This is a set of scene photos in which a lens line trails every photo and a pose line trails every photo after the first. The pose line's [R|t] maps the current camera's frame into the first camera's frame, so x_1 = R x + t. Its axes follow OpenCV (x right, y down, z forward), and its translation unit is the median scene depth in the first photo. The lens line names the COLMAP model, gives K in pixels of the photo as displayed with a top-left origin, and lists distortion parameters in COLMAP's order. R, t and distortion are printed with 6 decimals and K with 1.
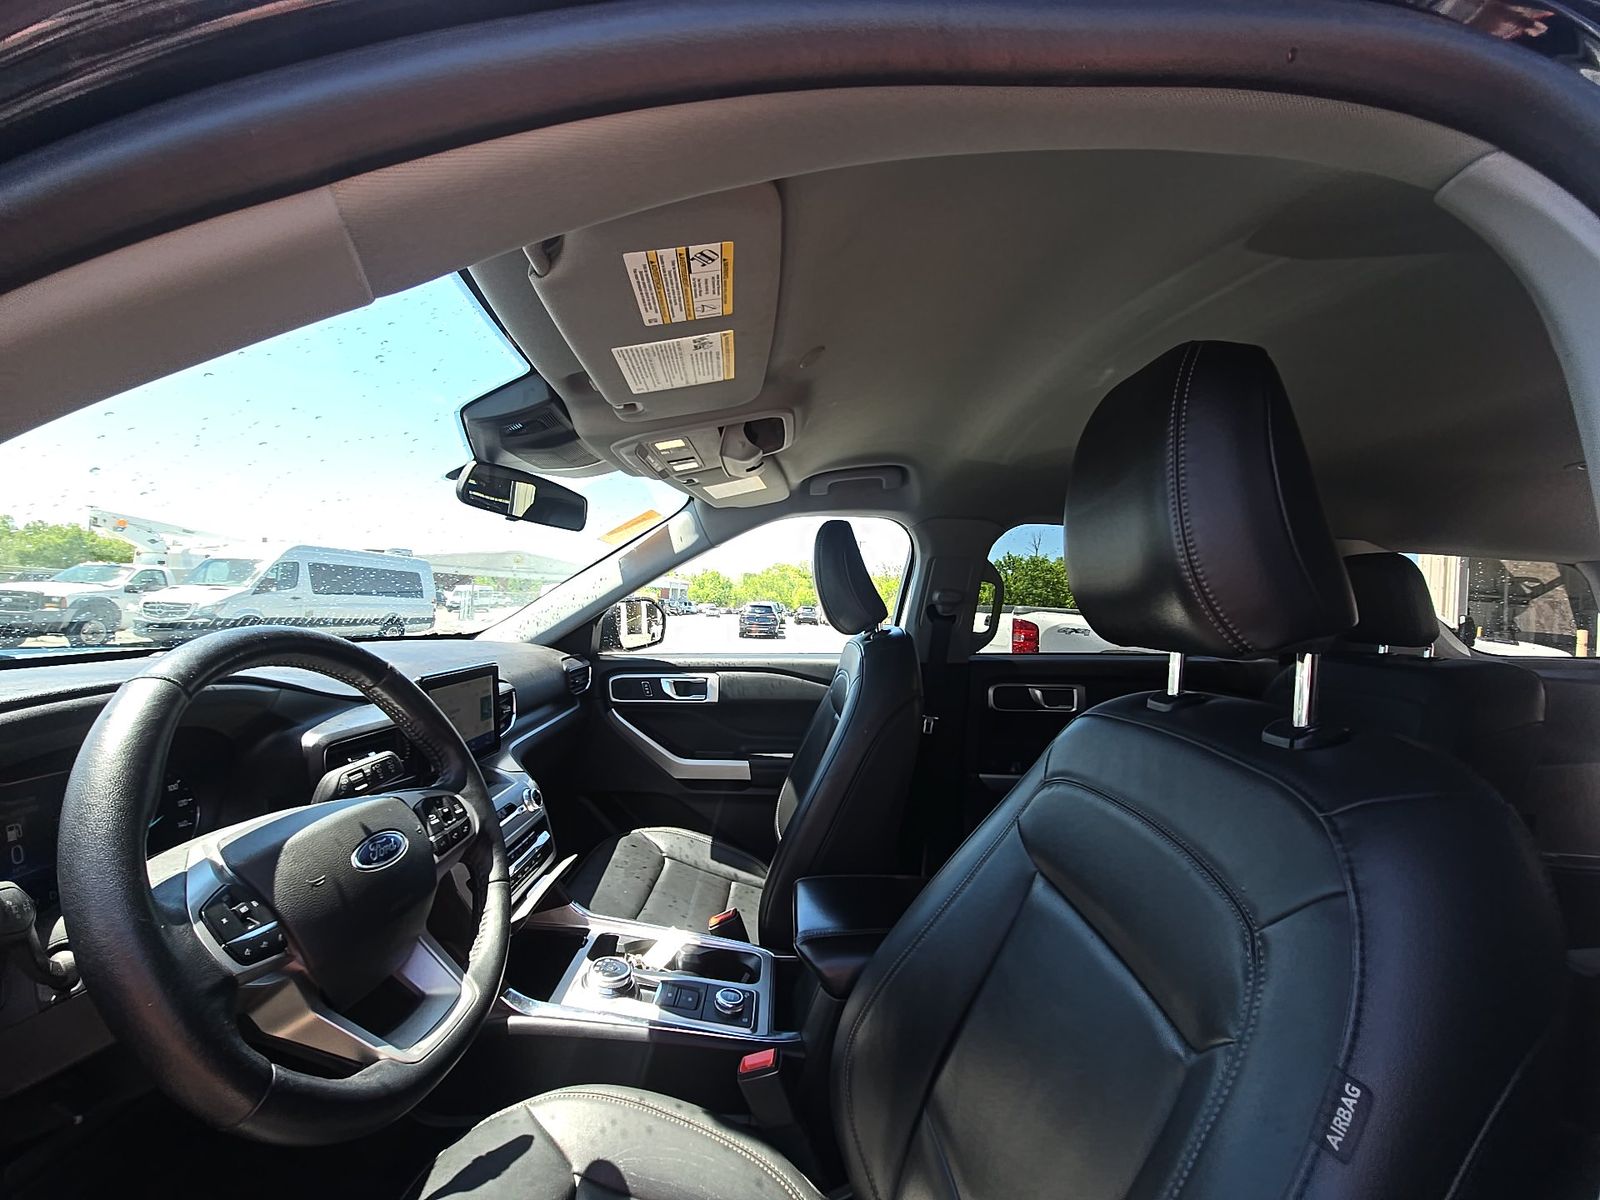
lens RADIAL K [[648.3, 0, 800.7], [0, 648.3, 587.4], [0, 0, 1]] dist [0.009804, -0.008539]
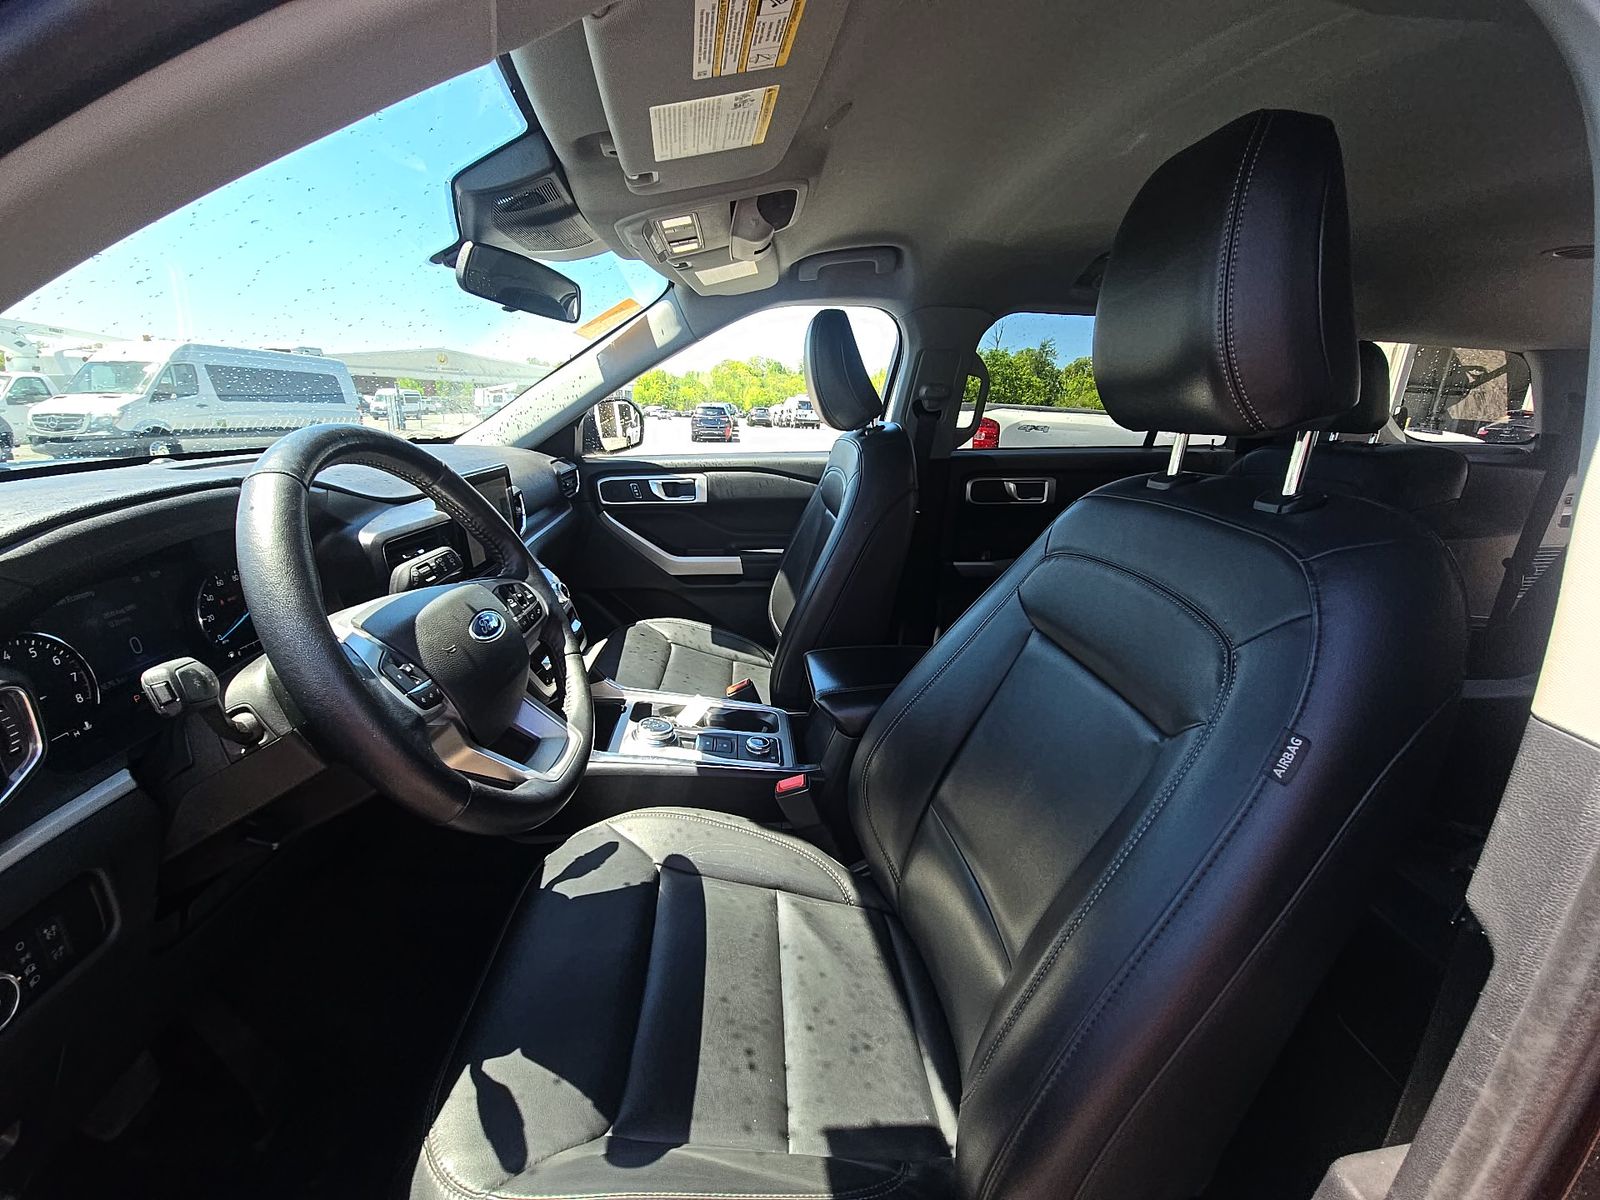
lens RADIAL K [[648.3, 0, 799.2], [0, 648.3, 590.6], [0, 0, 1]] dist [0.009804, -0.008539]
pose [[0.997500, -0.032717, 0.062639, -0.105998], [0.012436, 0.953811, 0.300149, 0.007373], [-0.069566, -0.298619, 0.951834, -0.061791]]
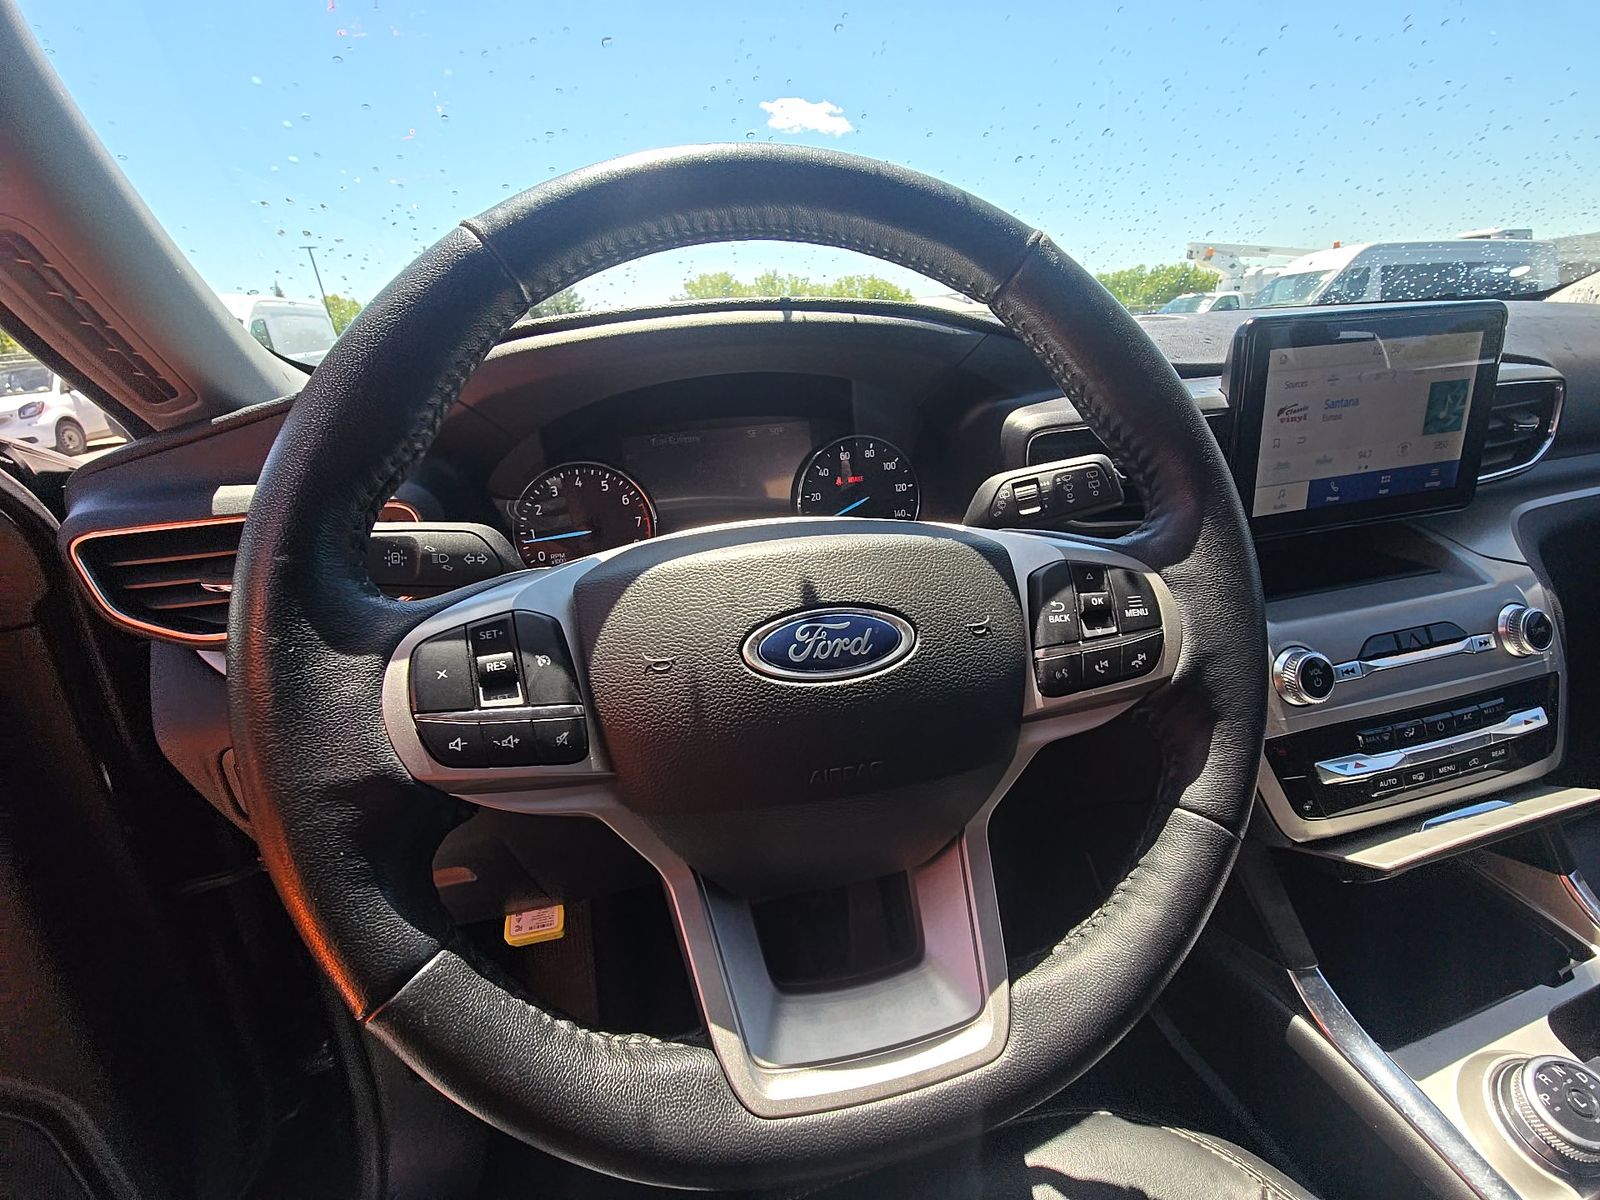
lens RADIAL K [[648.3, 0, 800.2], [0, 648.3, 591.7], [0, 0, 1]] dist [0.009804, -0.008539]
pose [[0.223431, 0.303587, -0.926236, -0.156548], [0.095713, 0.938833, 0.330804, 0.137620], [0.970009, -0.162564, 0.180708, 0.560498]]
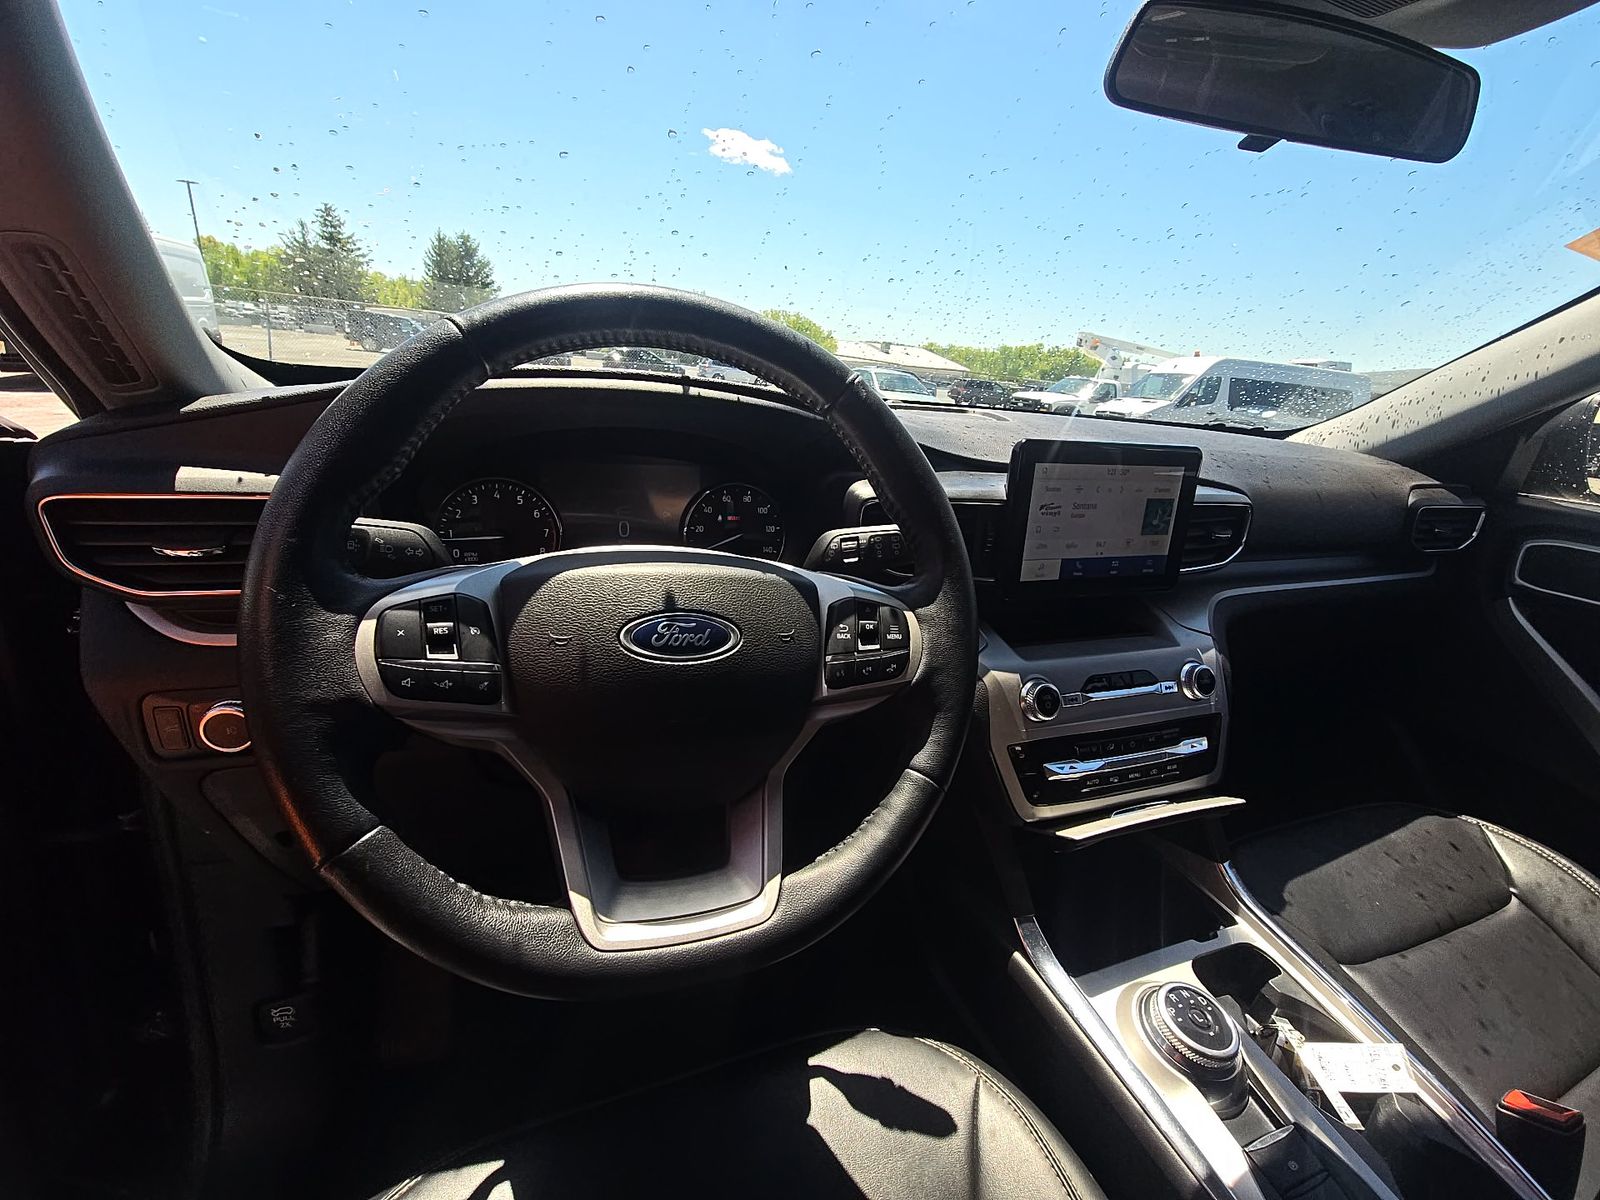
lens RADIAL K [[648.3, 0, 799.6], [0, 648.3, 592.7], [0, 0, 1]] dist [0.009804, -0.008539]
pose [[0.336981, 0.296993, -0.893442, -0.022704], [-0.044270, 0.952893, 0.300057, 0.099184], [0.940470, -0.061561, 0.334255, 0.554513]]
